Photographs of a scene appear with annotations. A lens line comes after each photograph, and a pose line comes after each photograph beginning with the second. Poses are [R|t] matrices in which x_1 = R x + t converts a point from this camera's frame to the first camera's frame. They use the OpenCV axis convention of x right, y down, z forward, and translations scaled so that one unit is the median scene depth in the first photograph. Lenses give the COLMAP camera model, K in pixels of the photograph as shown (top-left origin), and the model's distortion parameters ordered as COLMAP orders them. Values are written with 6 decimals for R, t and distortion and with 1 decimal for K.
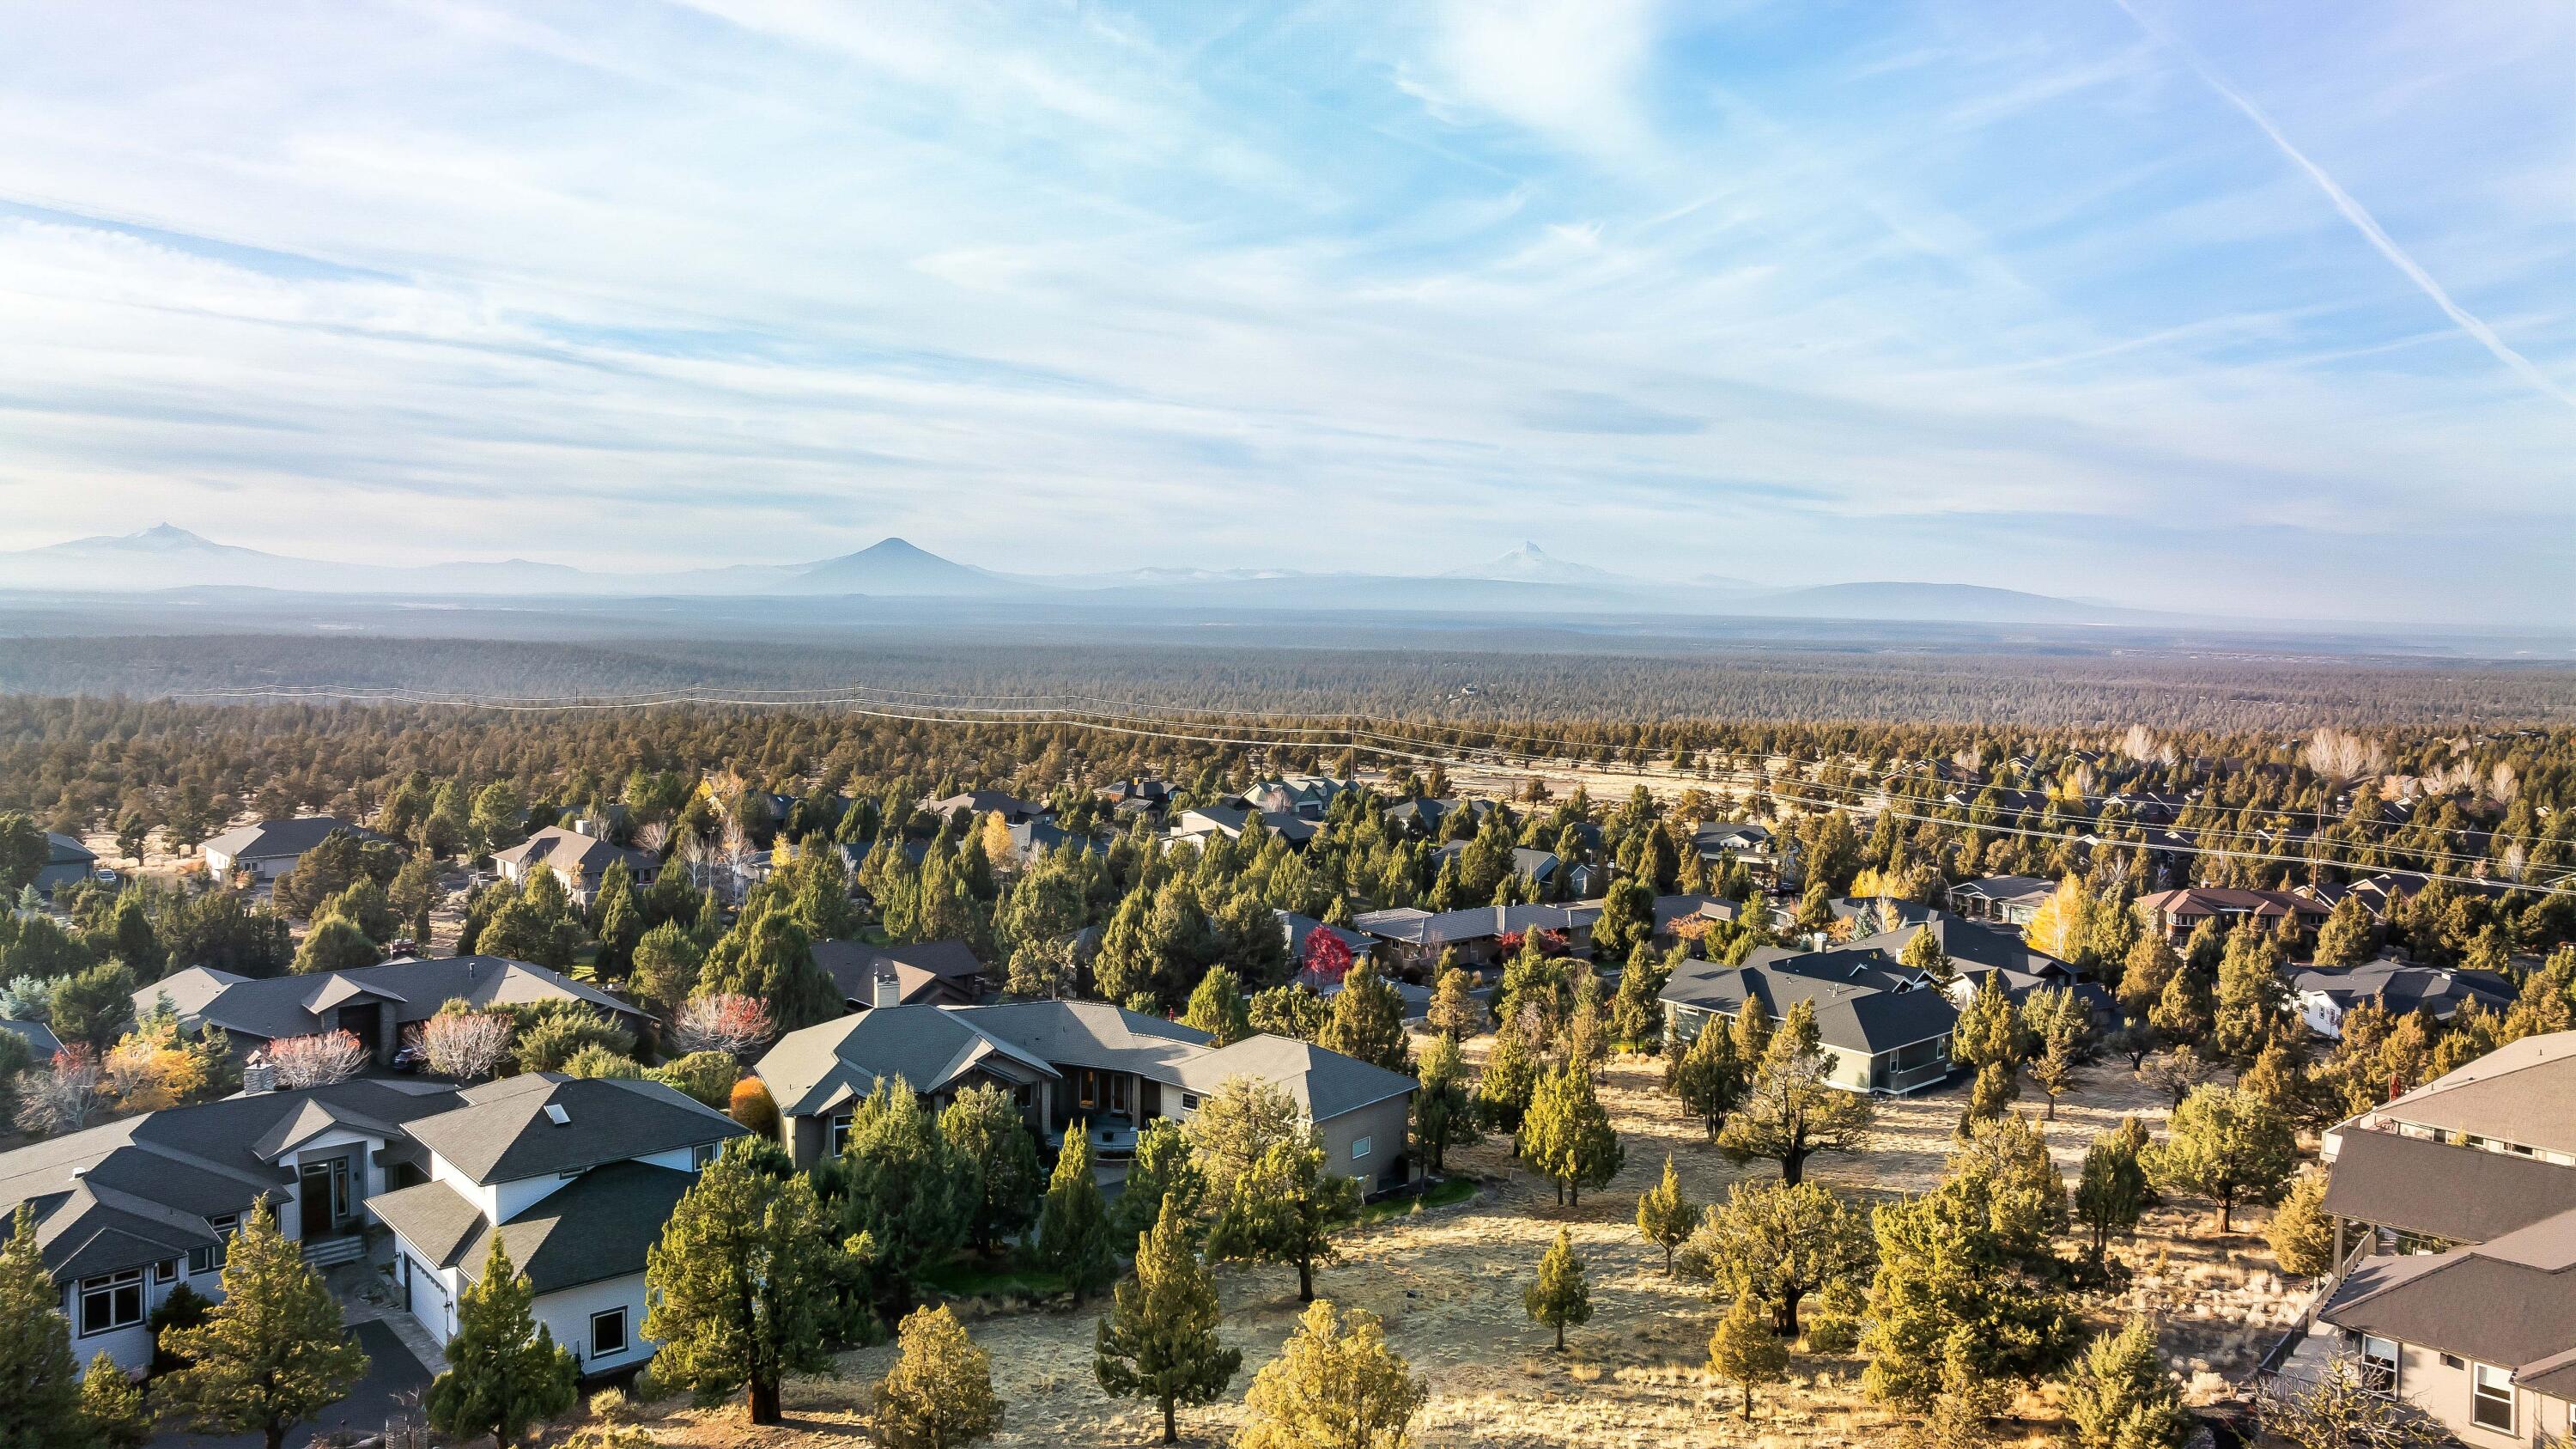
lens RADIAL K [[1803.9, 0, 1278.5], [0, 1803.9, 704.4], [0, 0, 1]] dist [-0.029389, 0.027915]
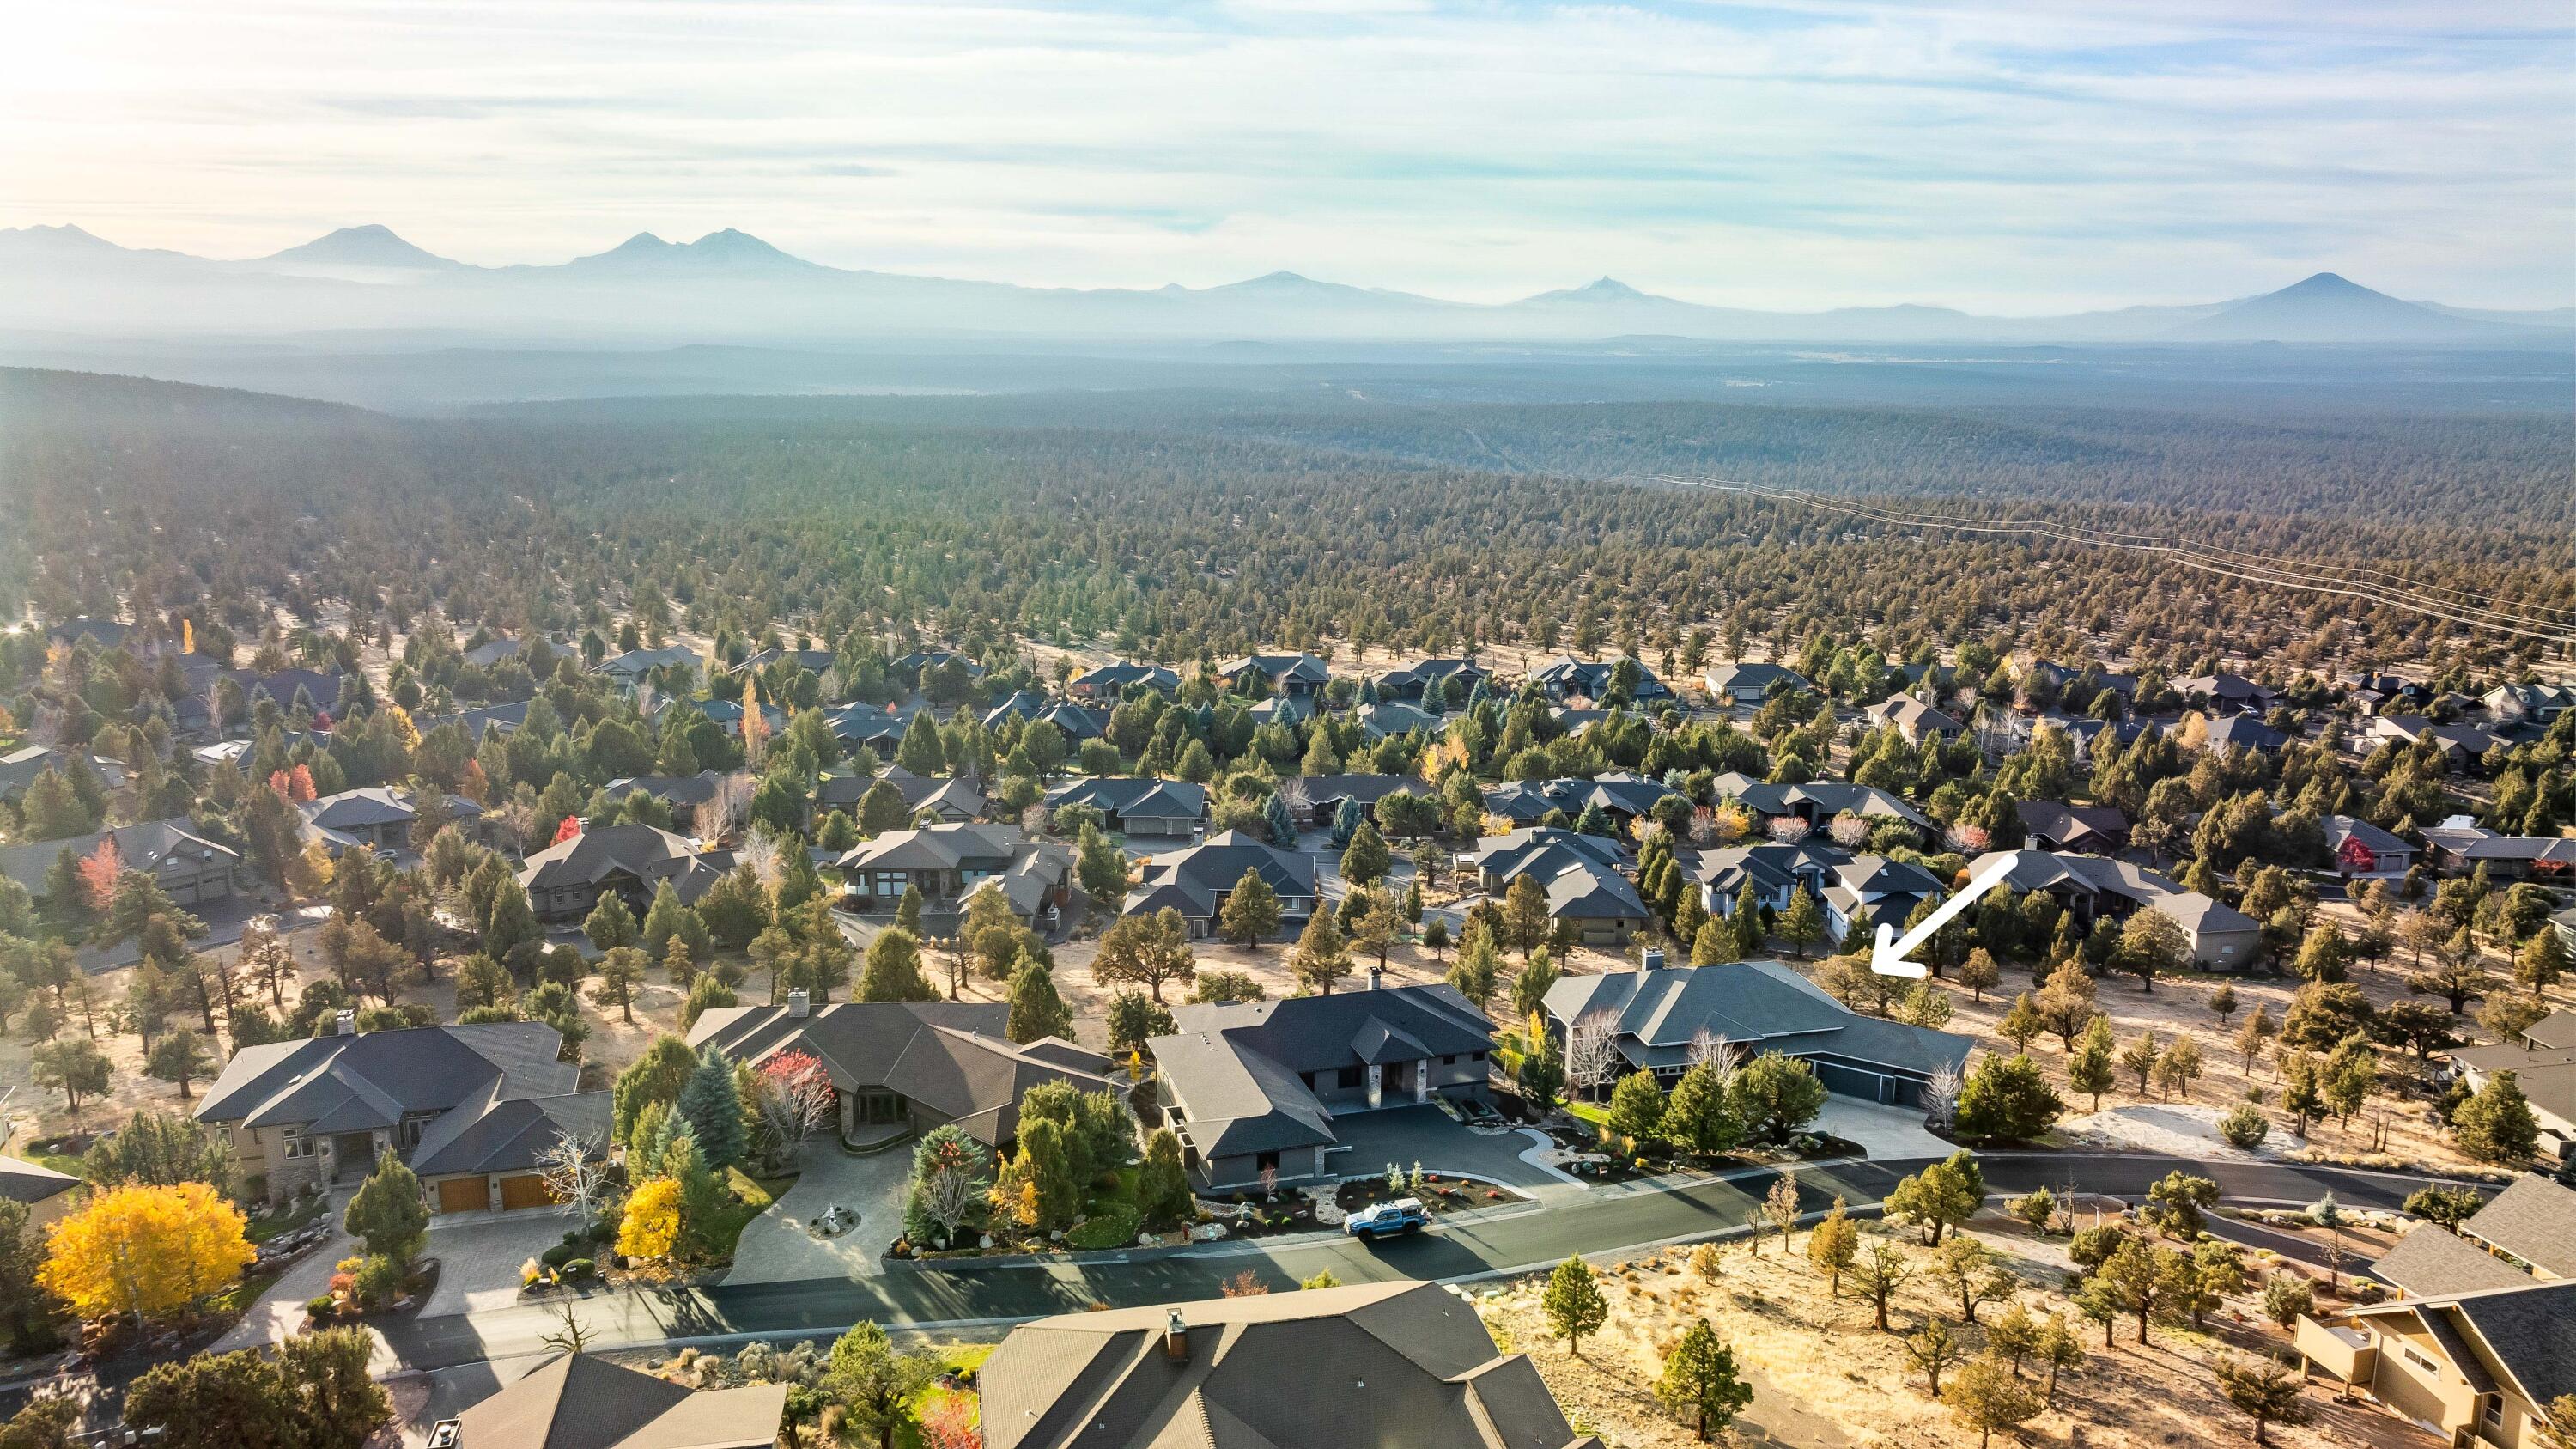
lens RADIAL K [[1803.9, 0, 1268.5], [0, 1803.9, 700.0], [0, 0, 1]] dist [-0.029389, 0.027915]
pose [[0.742719, 0.123423, -0.658130, 0.360875], [-0.030350, 0.988061, 0.151046, -0.222856], [0.668915, -0.092210, 0.737597, -0.873146]]
